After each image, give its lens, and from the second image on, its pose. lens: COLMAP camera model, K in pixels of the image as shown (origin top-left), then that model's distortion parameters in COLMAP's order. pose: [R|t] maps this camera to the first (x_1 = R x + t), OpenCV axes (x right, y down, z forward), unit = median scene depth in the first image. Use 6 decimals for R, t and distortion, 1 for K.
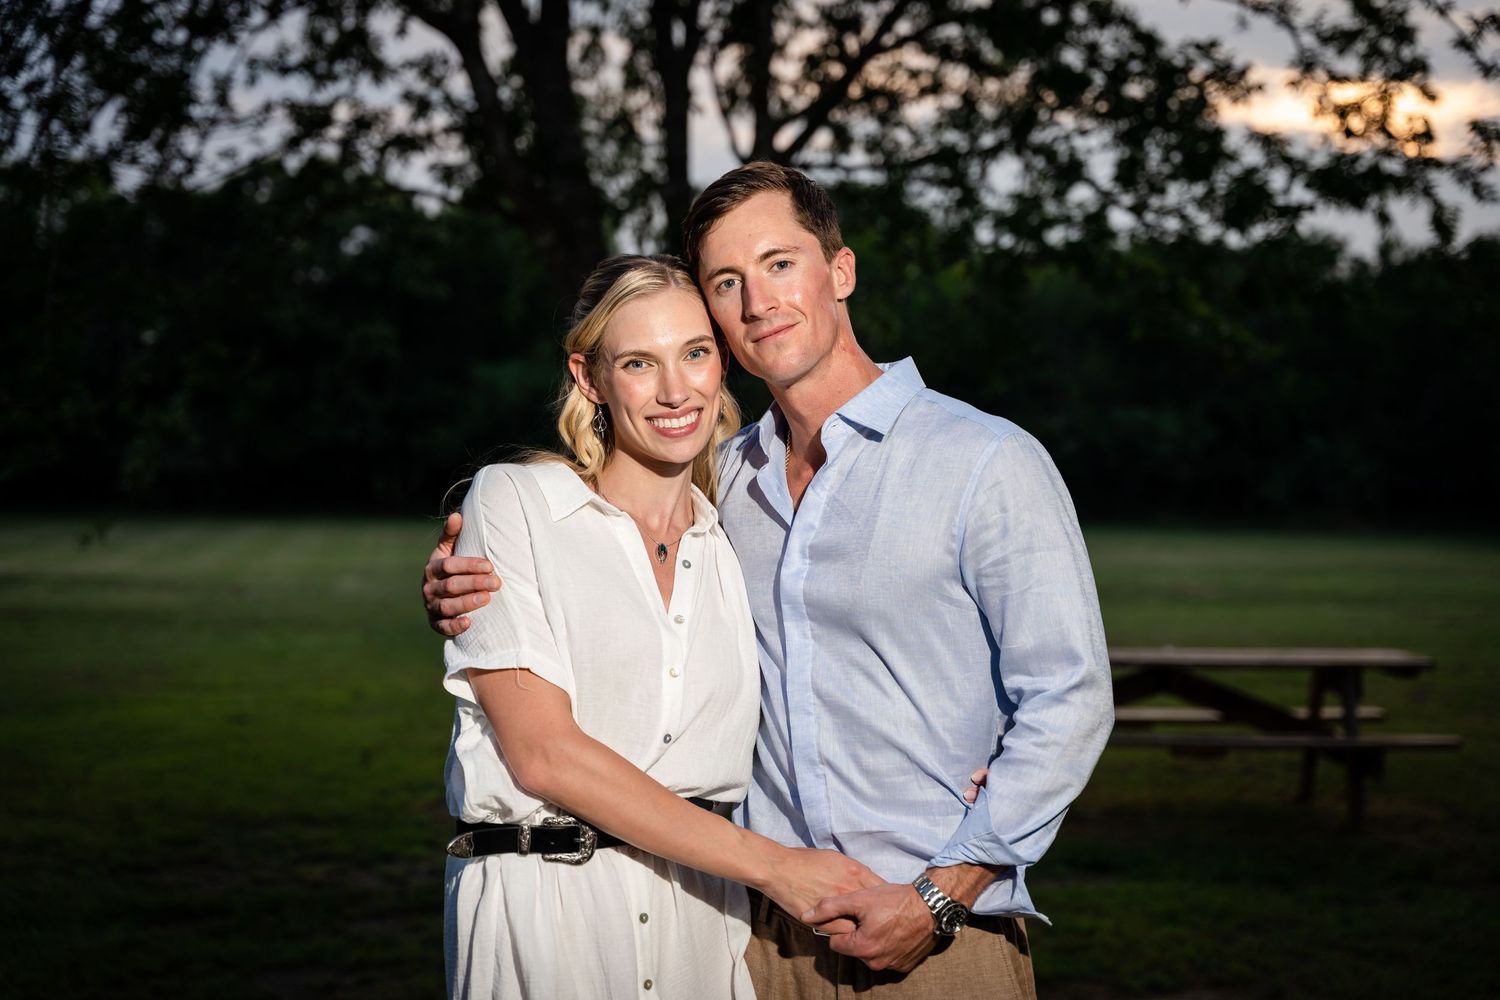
lens RADIAL K [[2539.4, 0, 777.8], [0, 2539.4, 495.7], [0, 0, 1]] dist [0.041414, 0.040864]
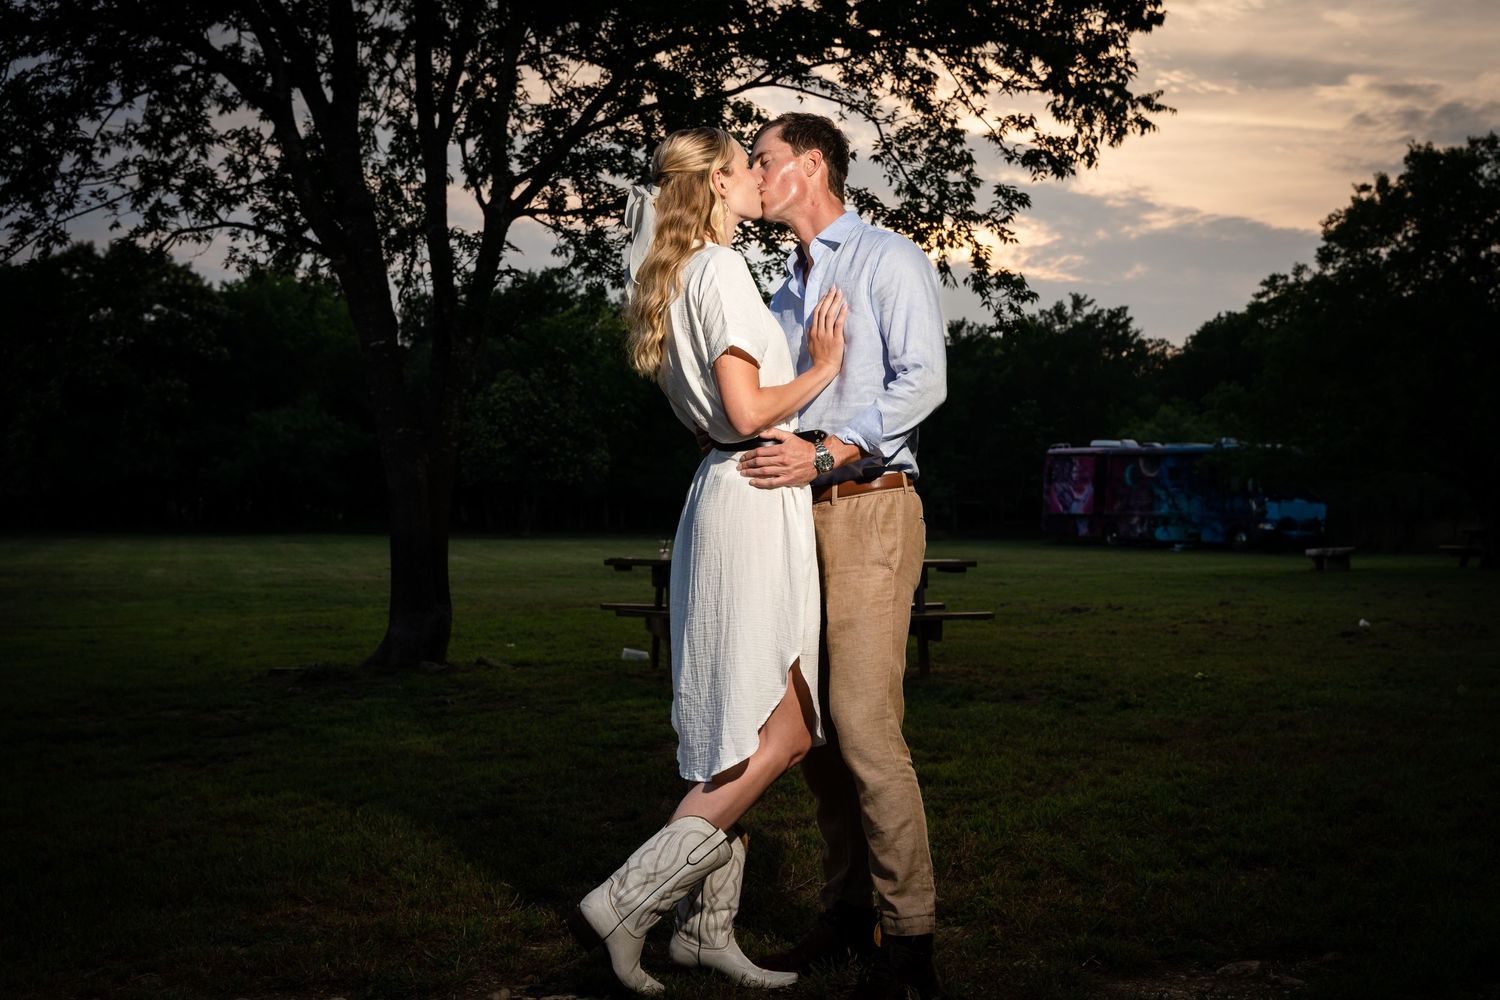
lens RADIAL K [[1982.4, 0, 793.6], [0, 1982.4, 479.9], [0, 0, 1]] dist [0.006512, 0.043517]
pose [[0.988549, -0.002939, 0.150872, -0.010907], [0.006333, 0.999737, -0.022022, 0.037947], [-0.150768, 0.022725, 0.988308, -0.078277]]
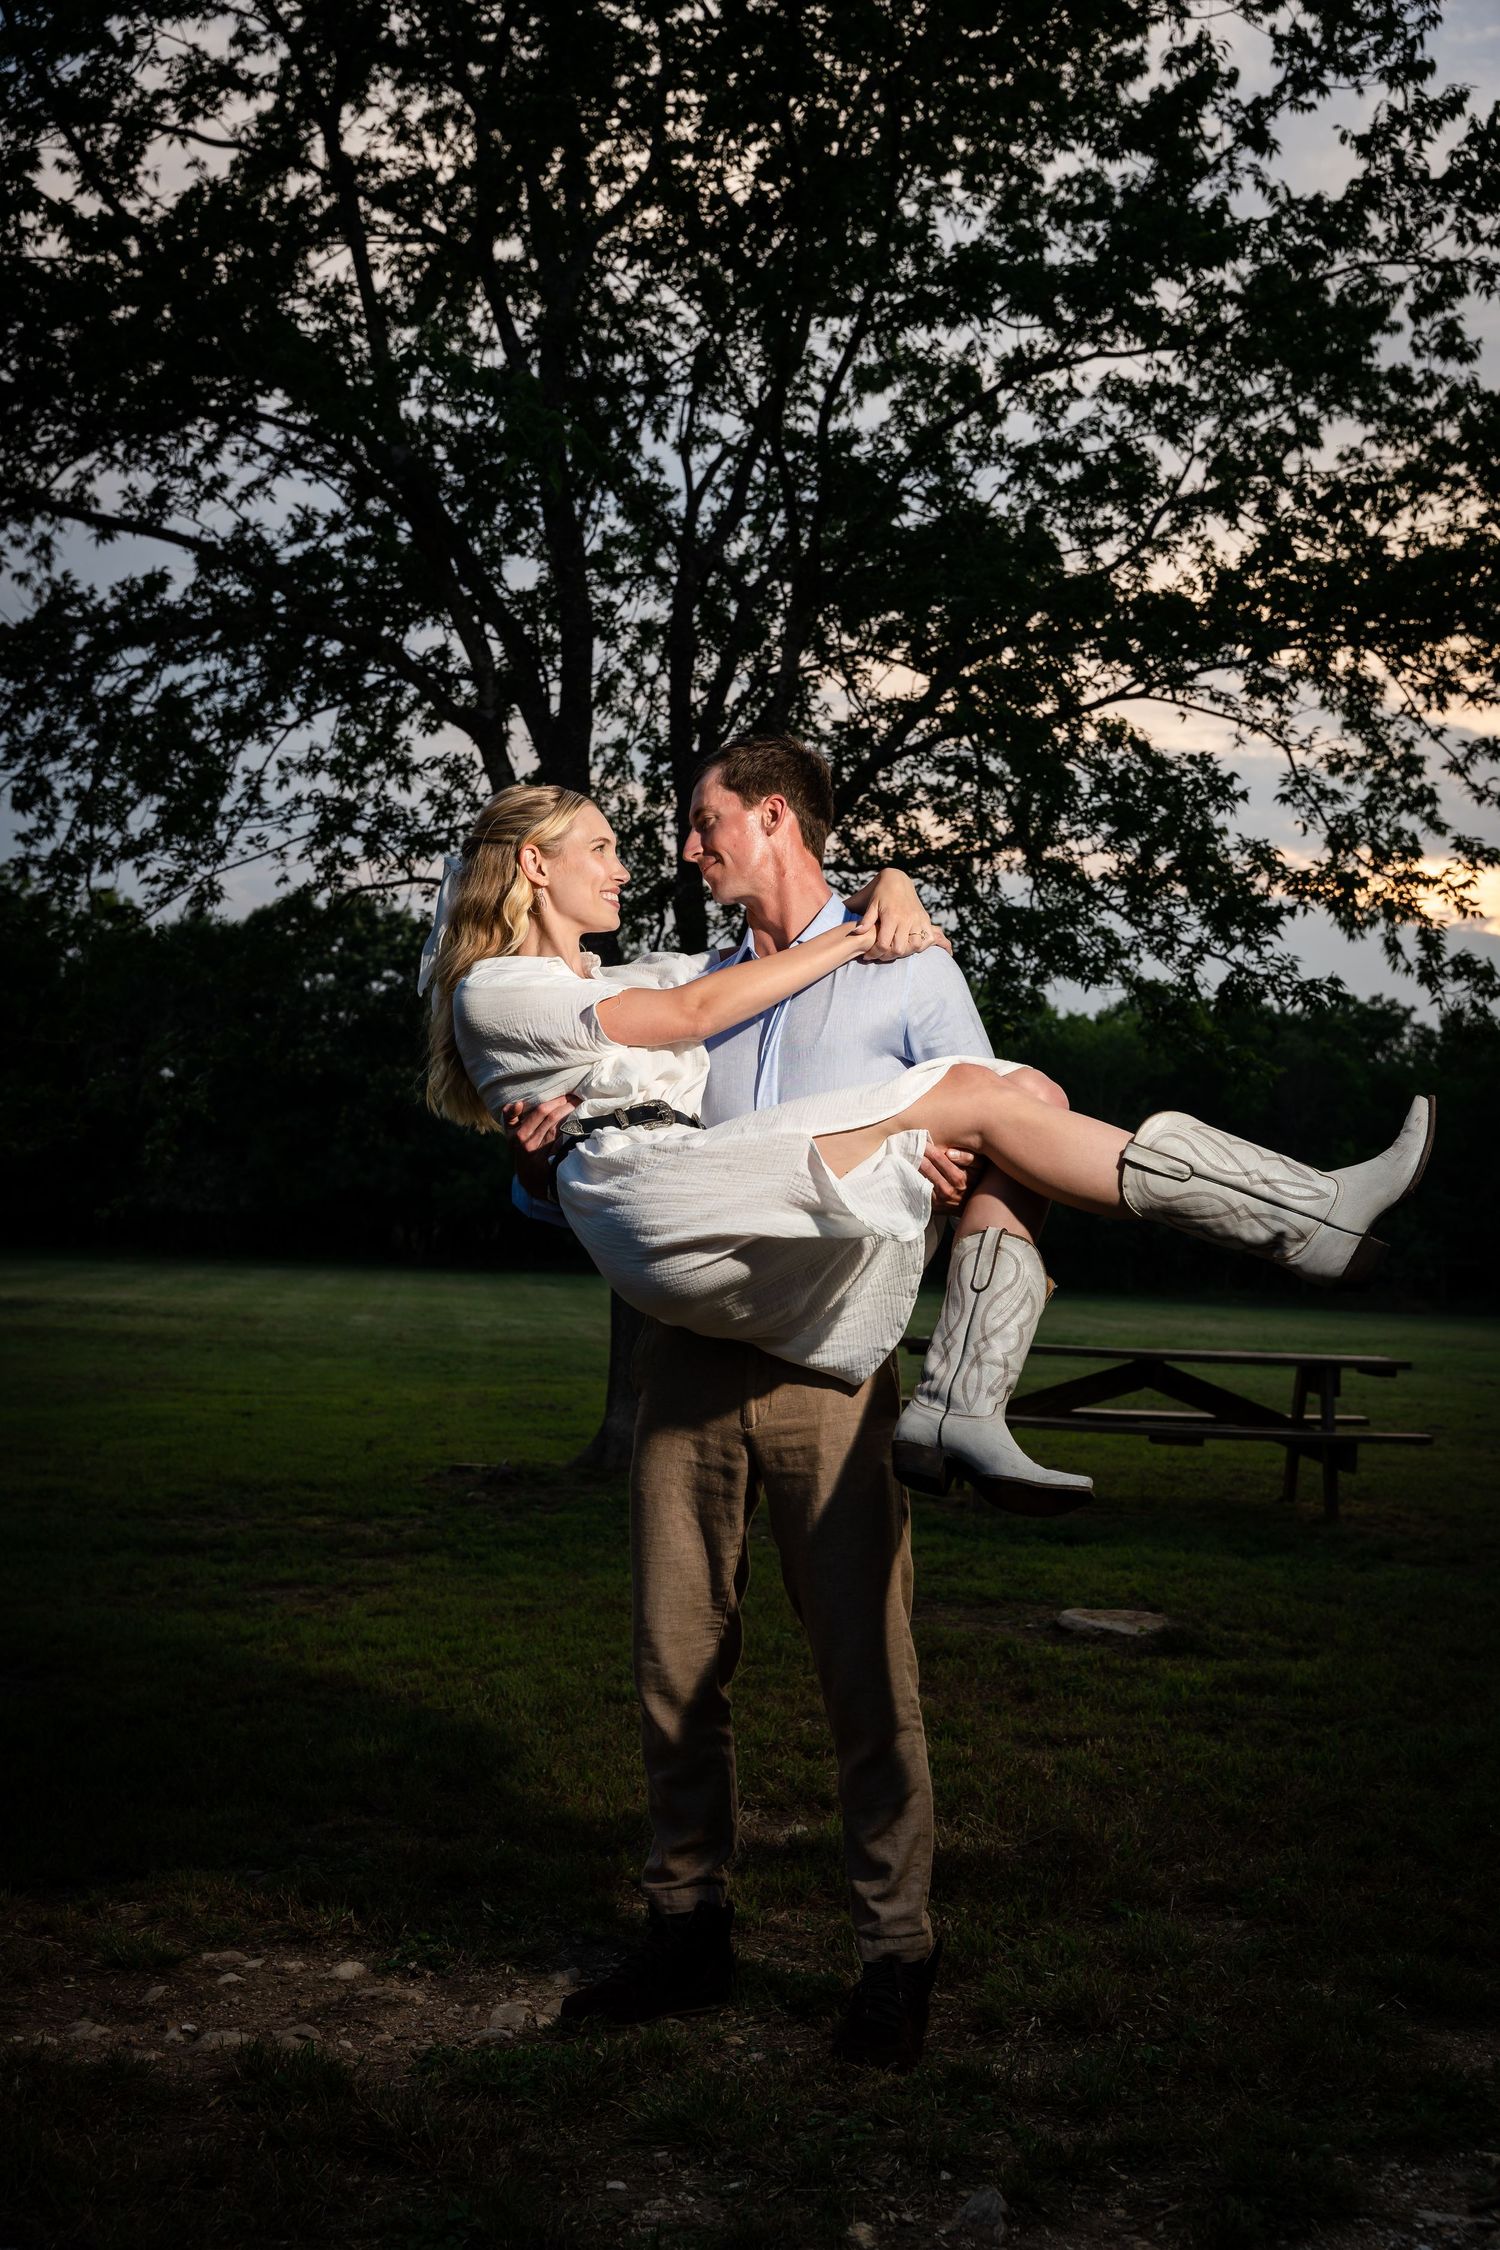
lens RADIAL K [[2664.6, 0, 751.4], [0, 2664.6, 1135.2], [0, 0, 1]] dist [0.010670, 0.017041]
pose [[0.999270, 0.028457, -0.025474, 0.015499], [-0.029685, 0.998348, -0.049194, 0.030545], [0.024032, 0.049915, 0.998464, -0.069918]]
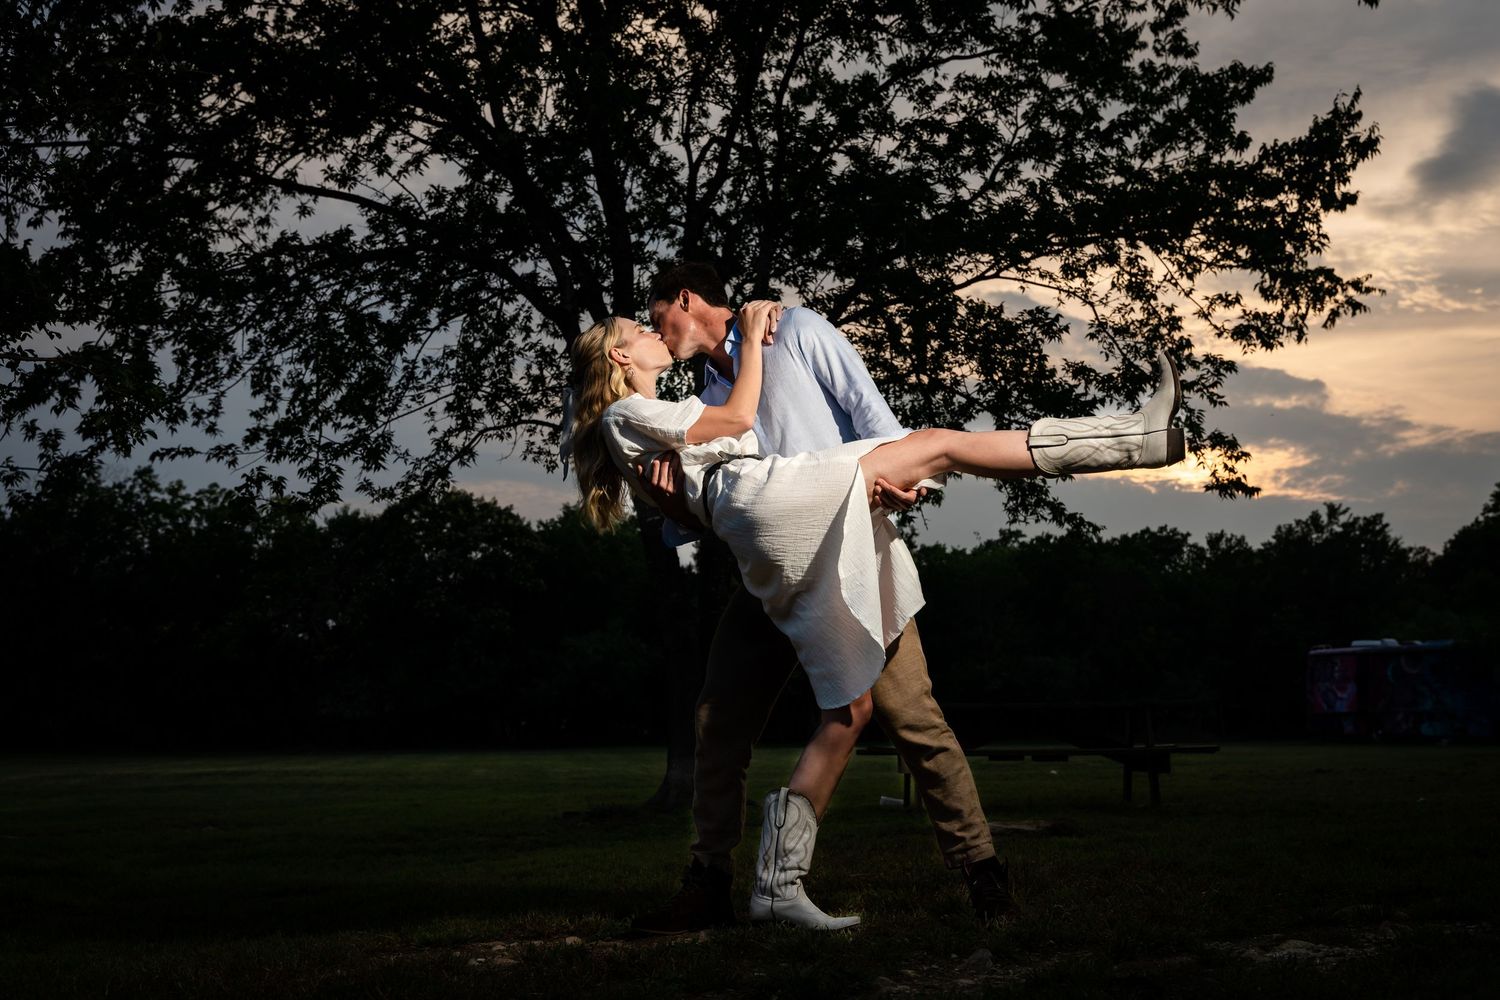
lens RADIAL K [[1852.8, 0, 782.8], [0, 1852.8, 497.1], [0, 0, 1]] dist [0.010311, 0.019766]
pose [[0.999669, -0.025693, 0.001392, 0.005437], [0.025648, 0.990689, -0.133708, 0.076459], [0.002056, 0.133699, 0.991020, -0.111634]]
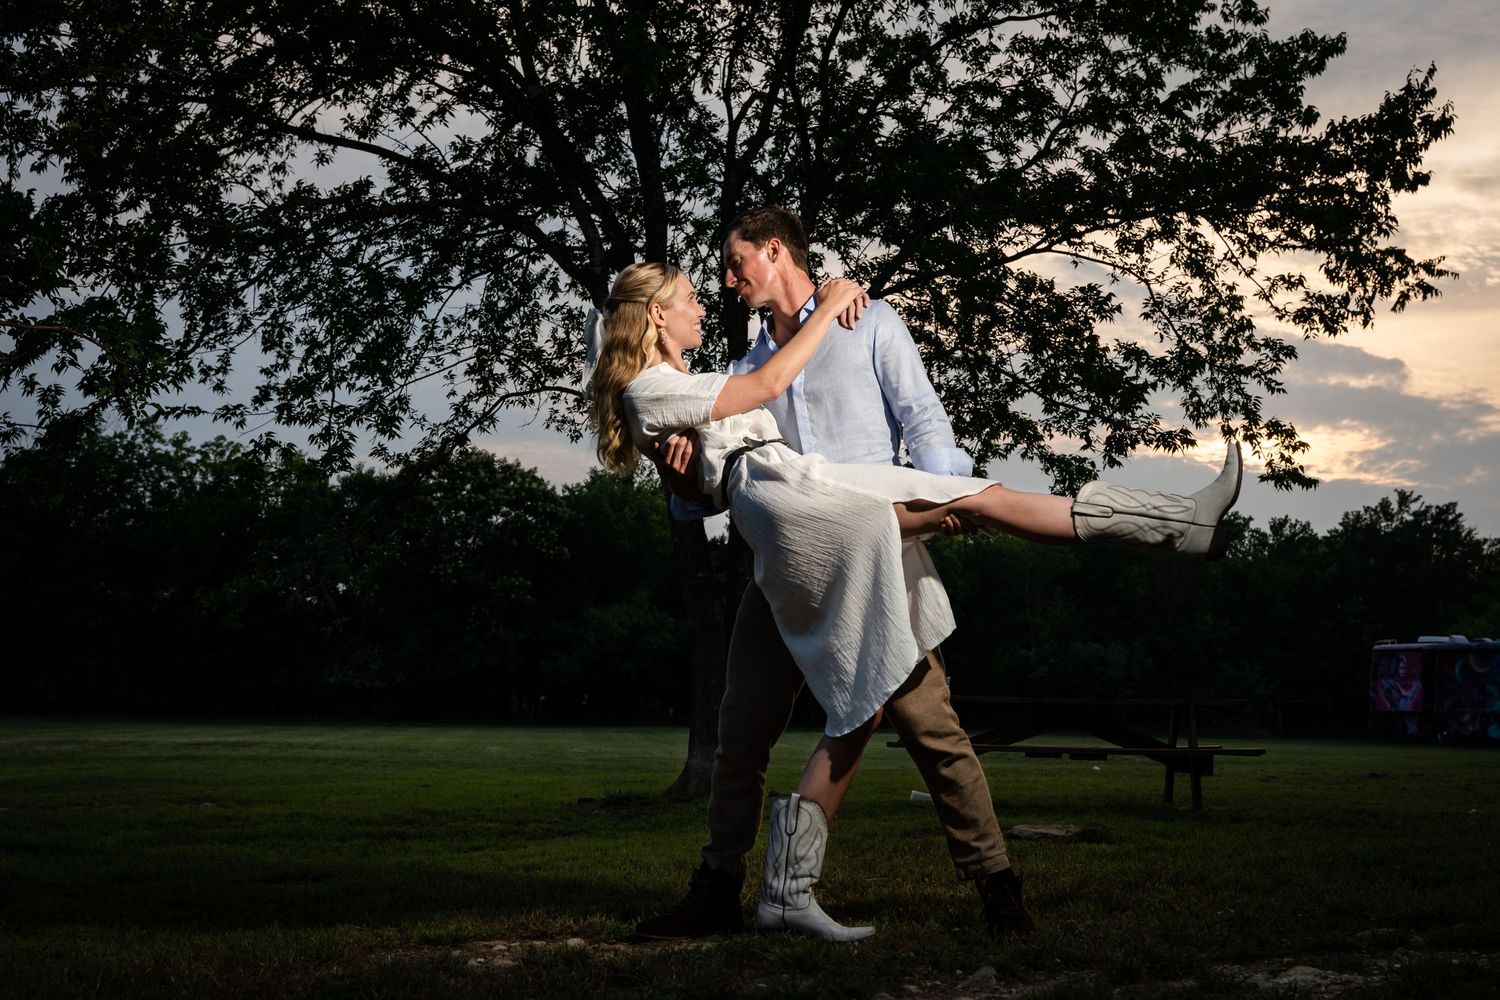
lens RADIAL K [[1963.6, 0, 829.0], [0, 1963.6, 497.8], [0, 0, 1]] dist [0.009477, 0.017836]
pose [[0.999989, 0.002626, 0.003955, 0.009072], [-0.002142, 0.993061, -0.117578, 0.072778], [-0.004236, 0.117569, 0.993056, -0.123111]]
